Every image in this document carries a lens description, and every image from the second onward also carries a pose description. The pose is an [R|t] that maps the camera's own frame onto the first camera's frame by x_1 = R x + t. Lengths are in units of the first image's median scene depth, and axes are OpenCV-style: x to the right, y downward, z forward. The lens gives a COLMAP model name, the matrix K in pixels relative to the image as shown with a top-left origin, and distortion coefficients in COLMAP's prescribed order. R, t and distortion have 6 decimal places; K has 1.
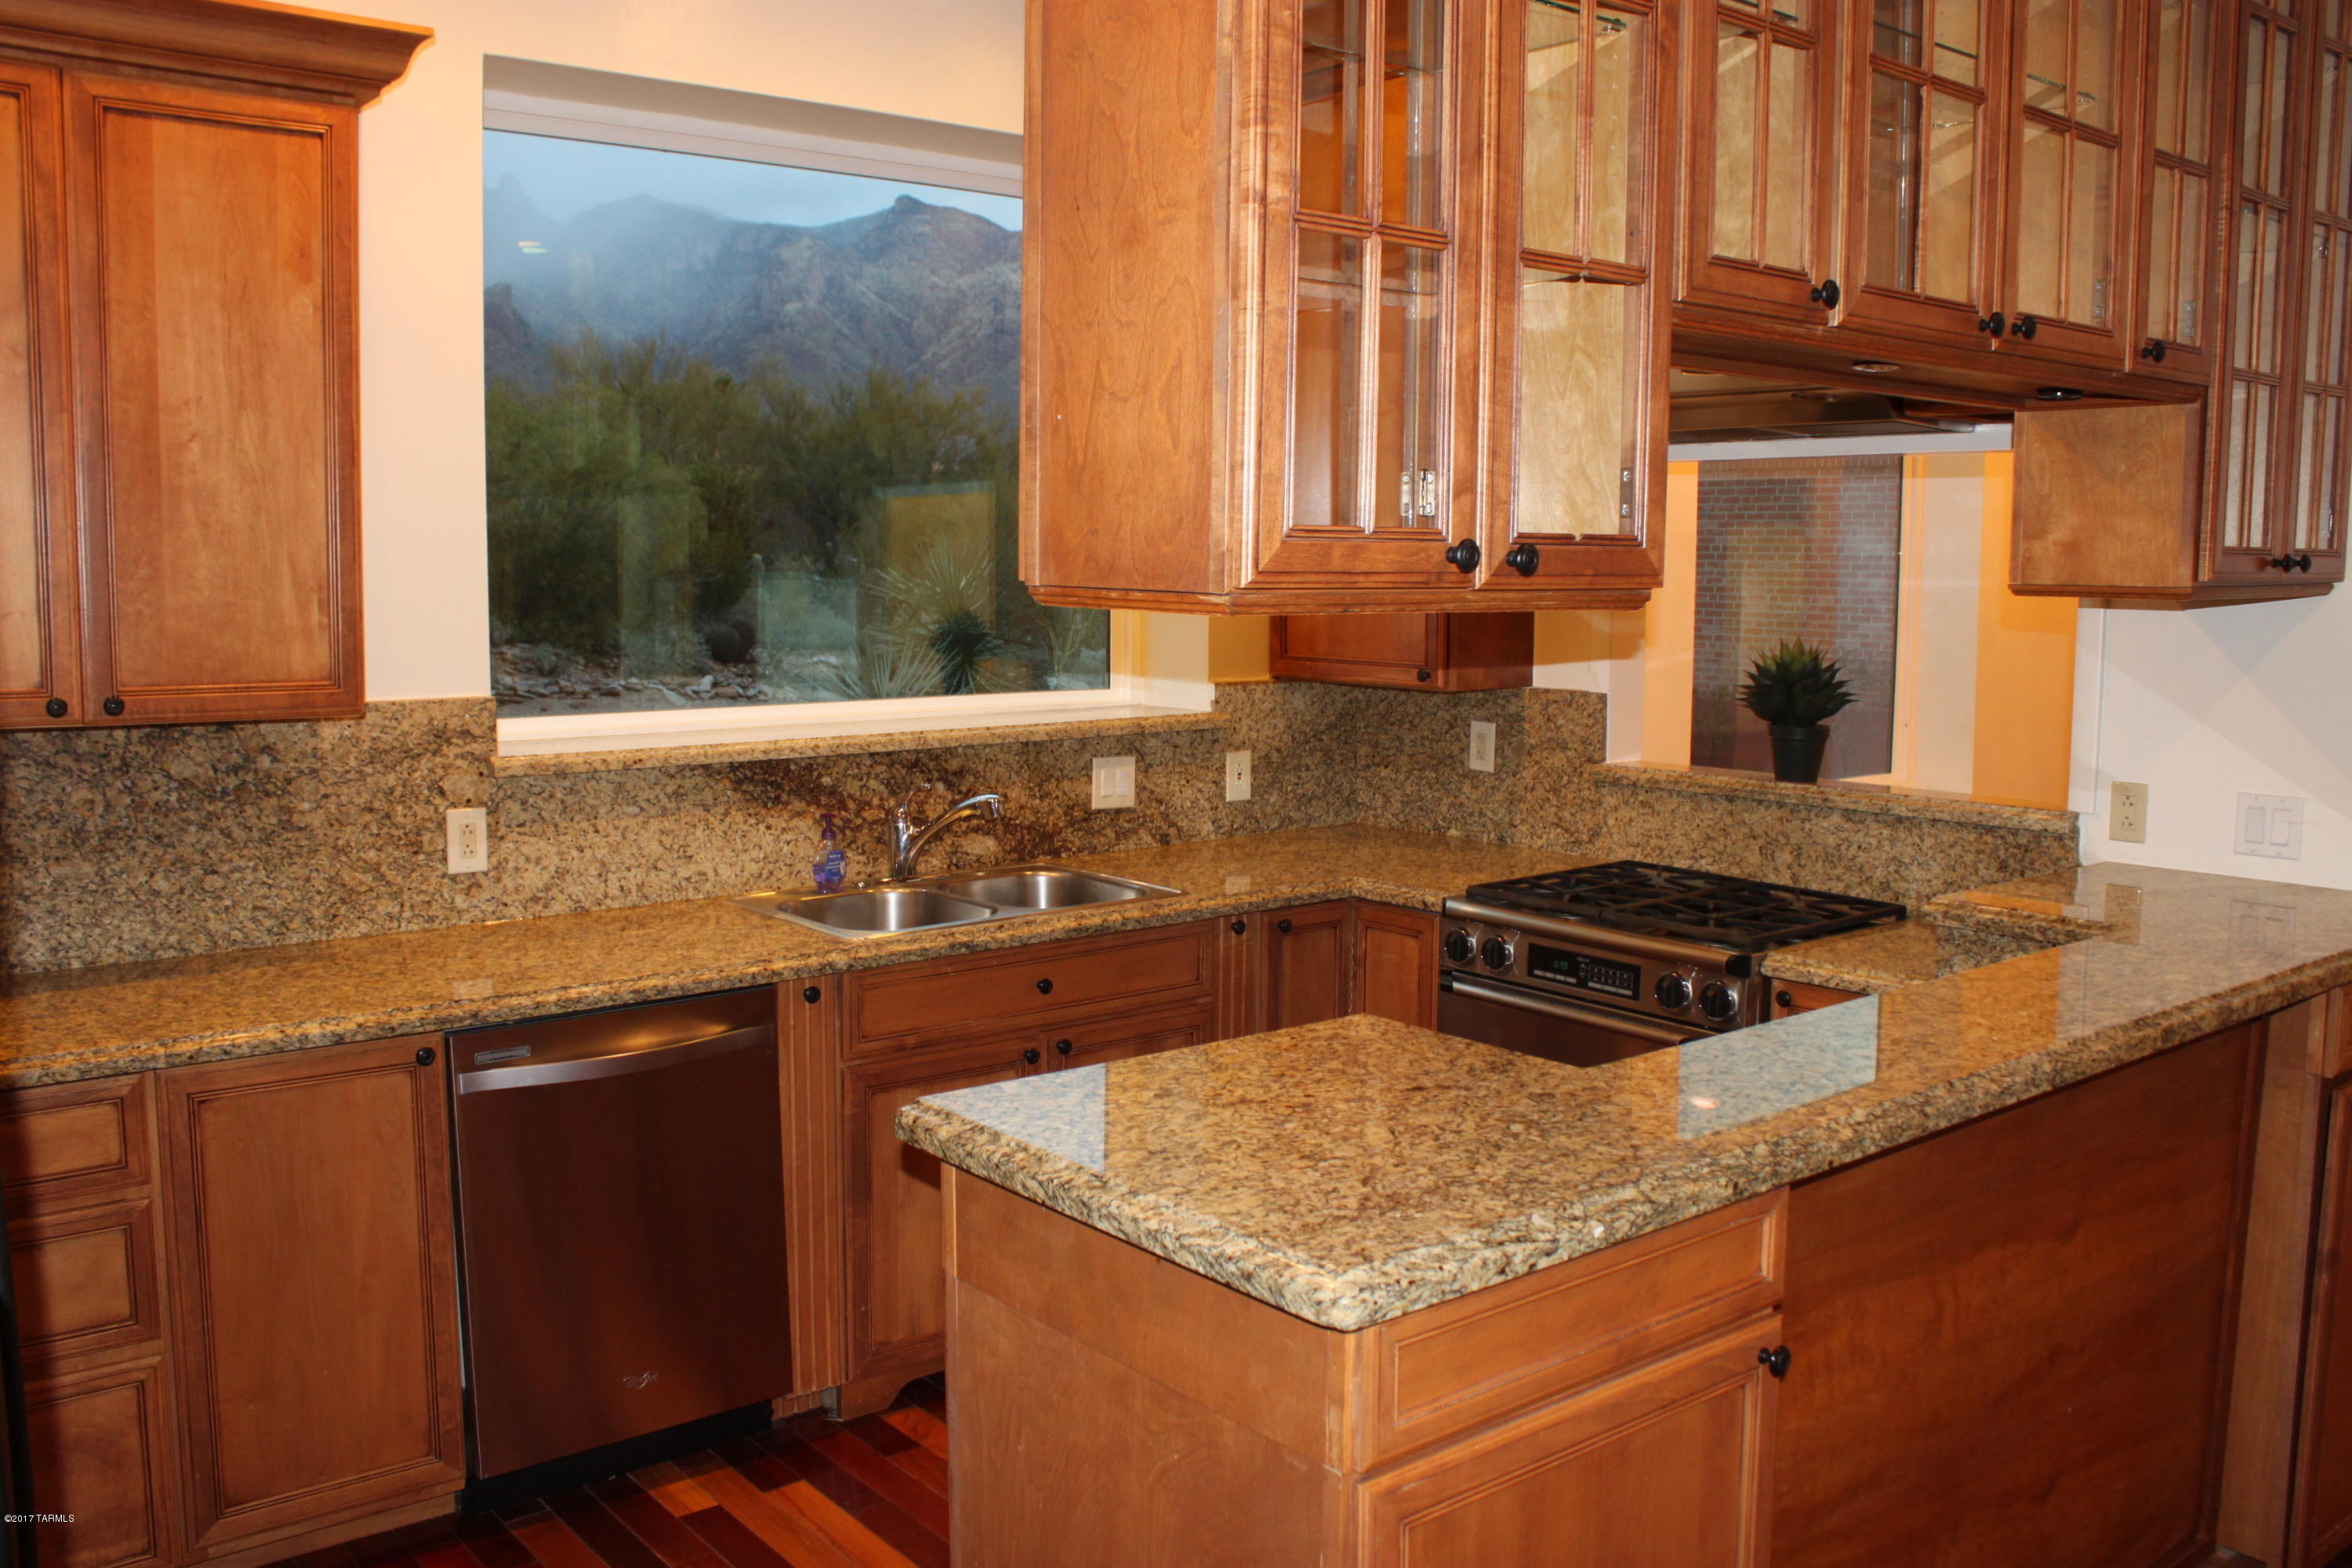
lens RADIAL K [[1974.0, 0, 1183.8], [0, 1974.0, 770.2], [0, 0, 1]] dist [-0.135323, 0.082695]
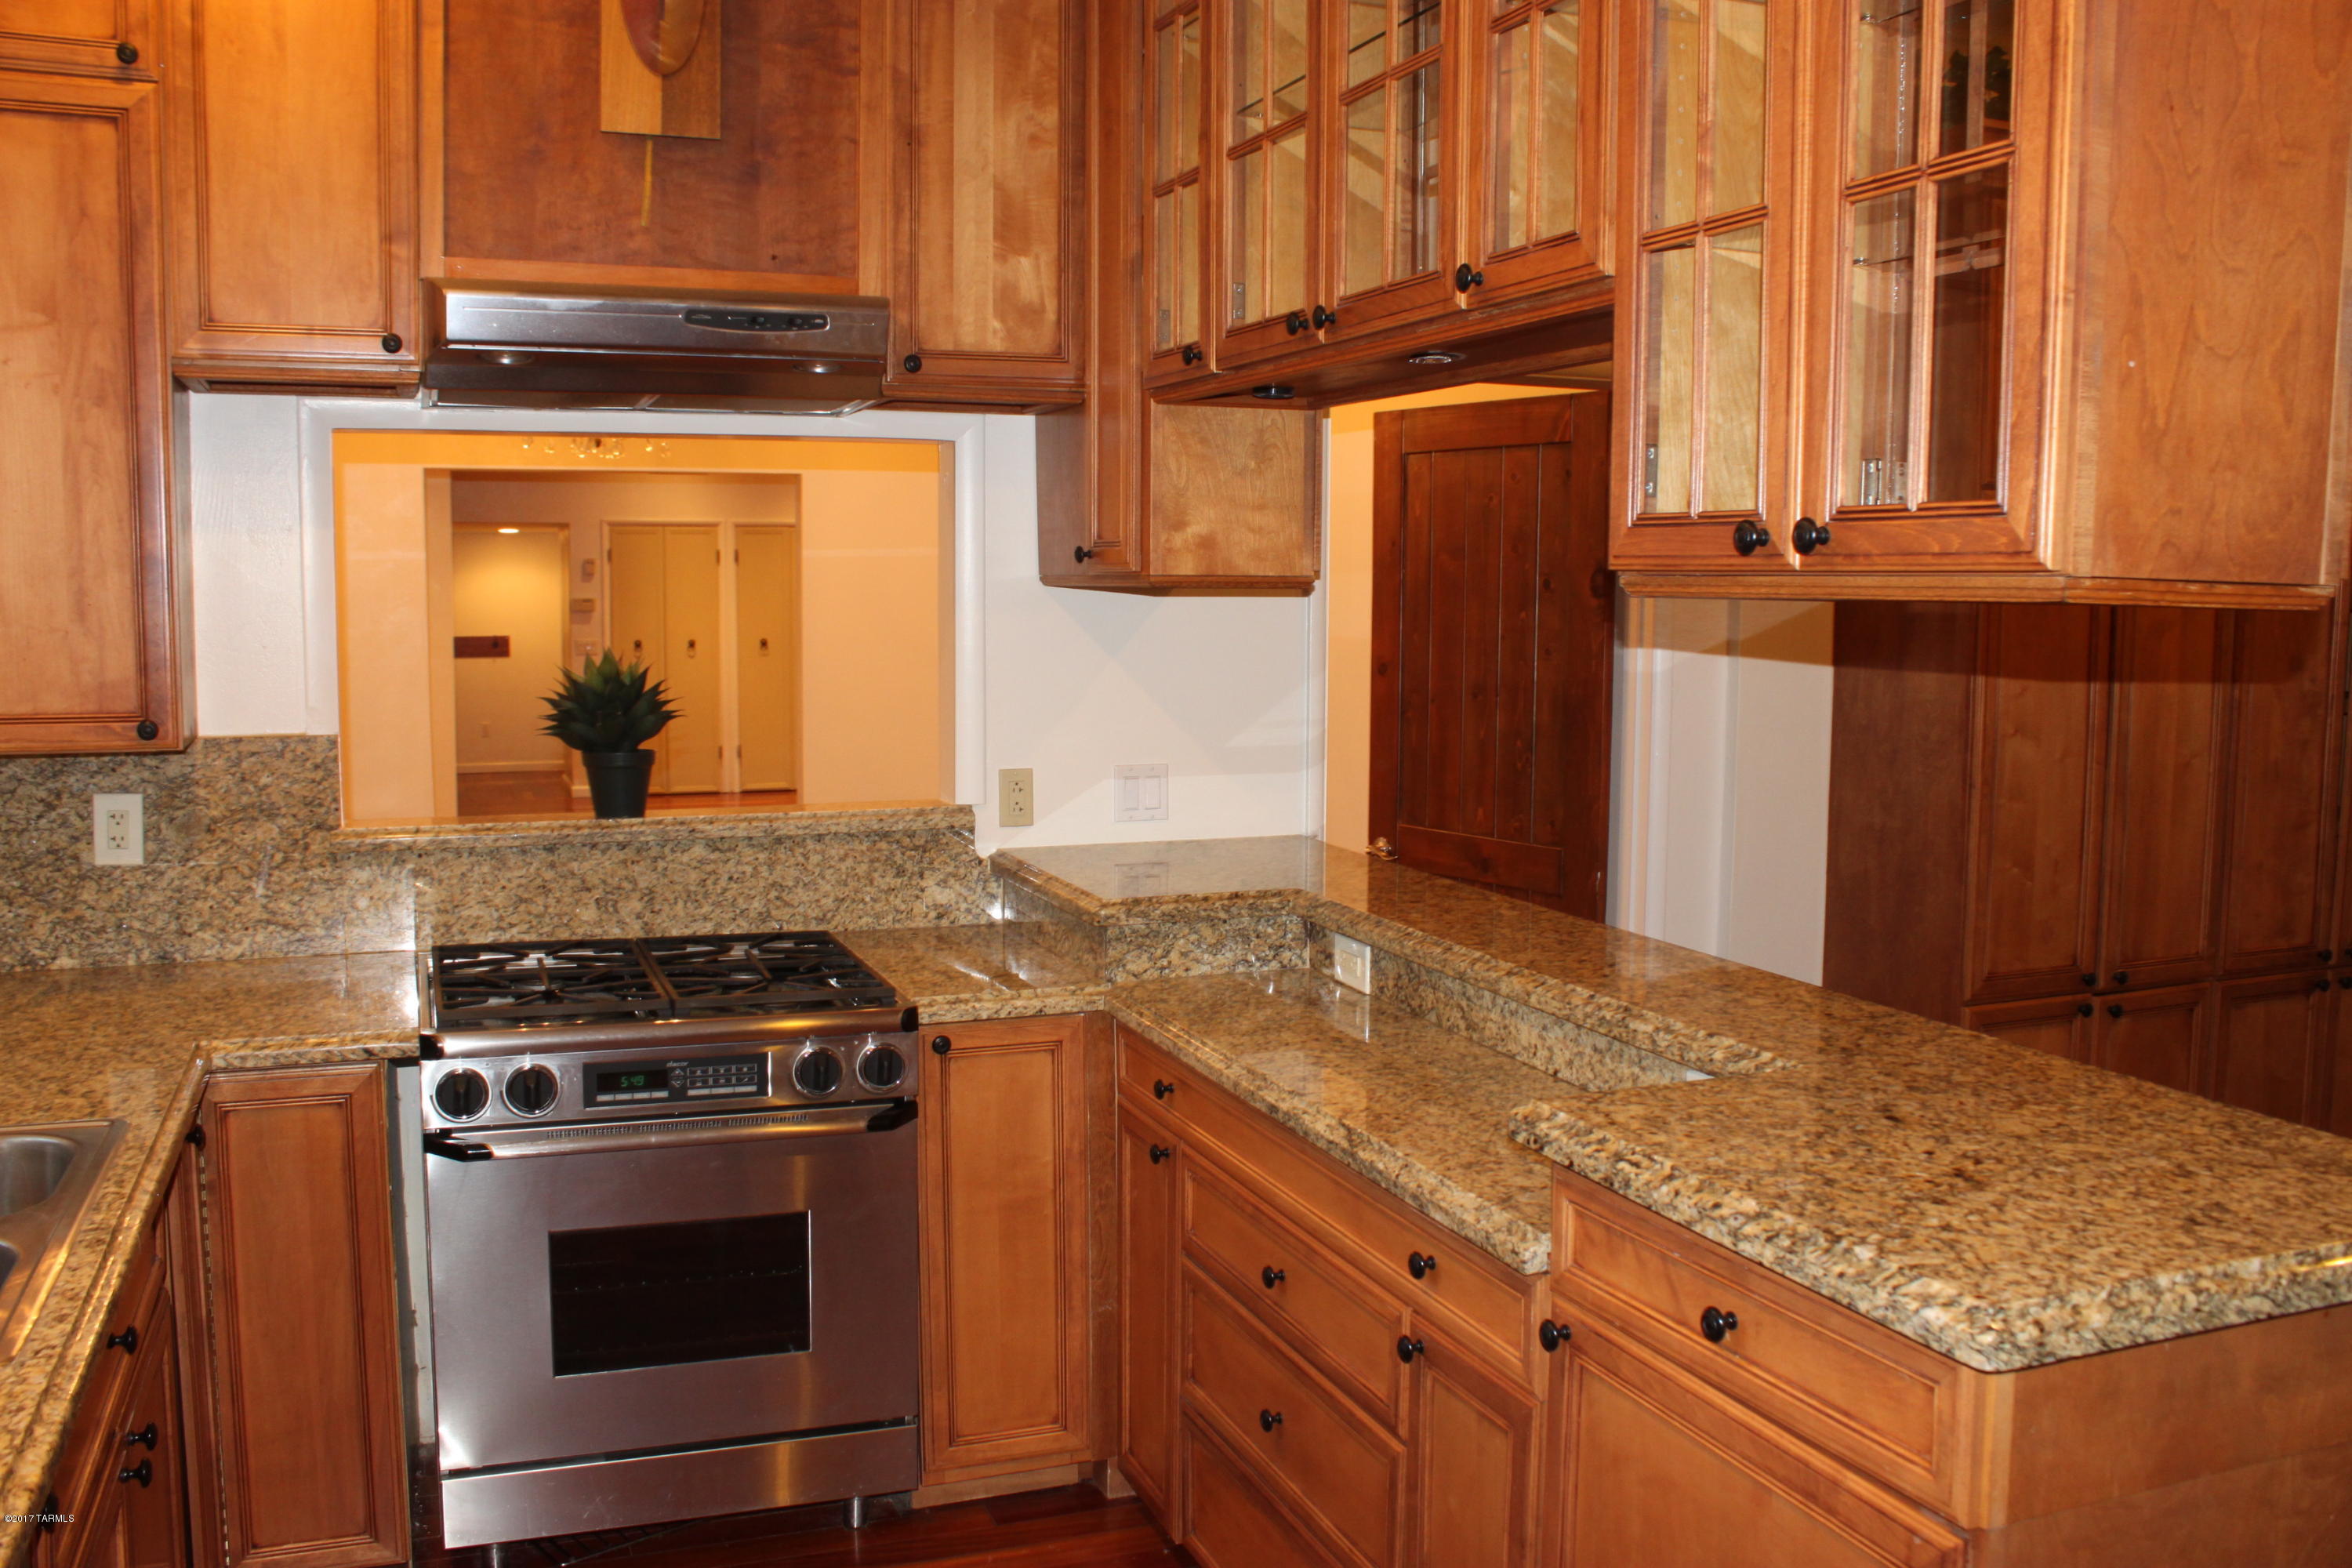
lens RADIAL K [[1974.0, 0, 1164.4], [0, 1974.0, 790.1], [0, 0, 1]] dist [-0.135323, 0.082695]
pose [[0.319776, -0.101892, 0.941999, -0.444668], [0.096855, 0.992508, 0.074476, -0.049745], [-0.942530, 0.067422, 0.327249, 0.539415]]
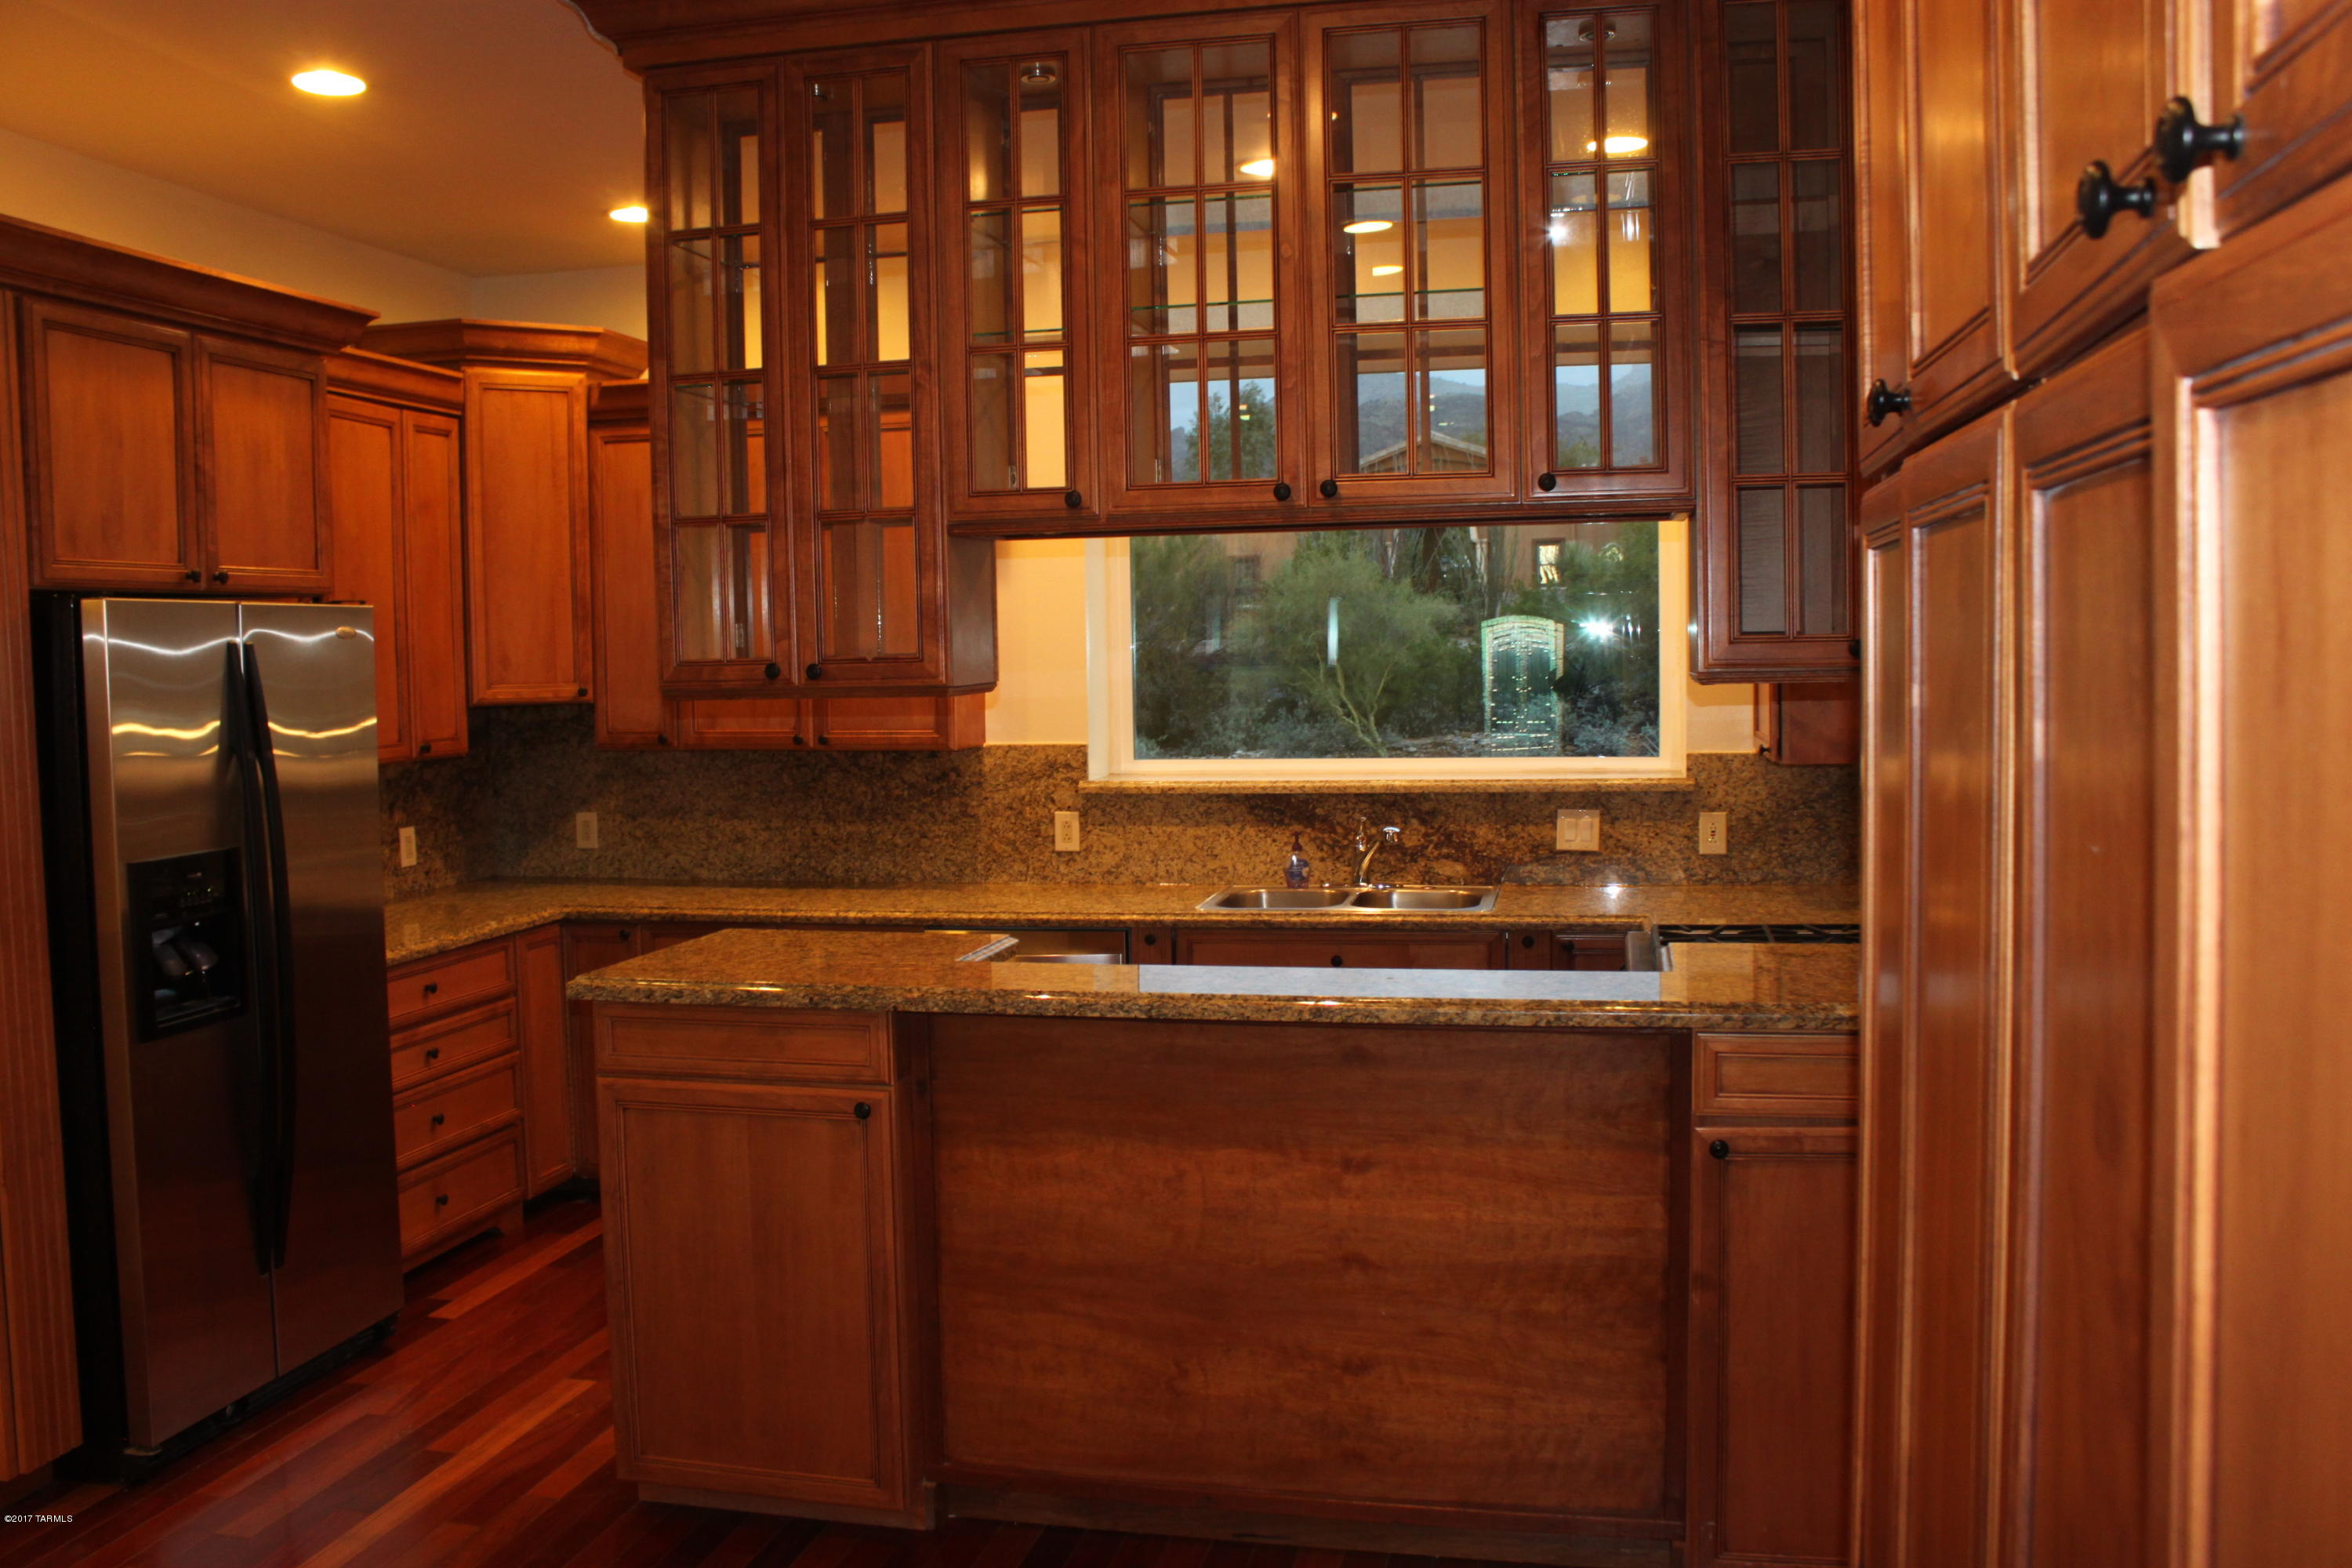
lens RADIAL K [[1974.0, 0, 1172.4], [0, 1974.0, 777.2], [0, 0, 1]] dist [-0.135323, 0.082695]
pose [[0.622210, 0.035457, -0.782047, 0.868370], [-0.061224, 0.998118, -0.003458, -0.007853], [0.780453, 0.050032, 0.623210, 0.029298]]
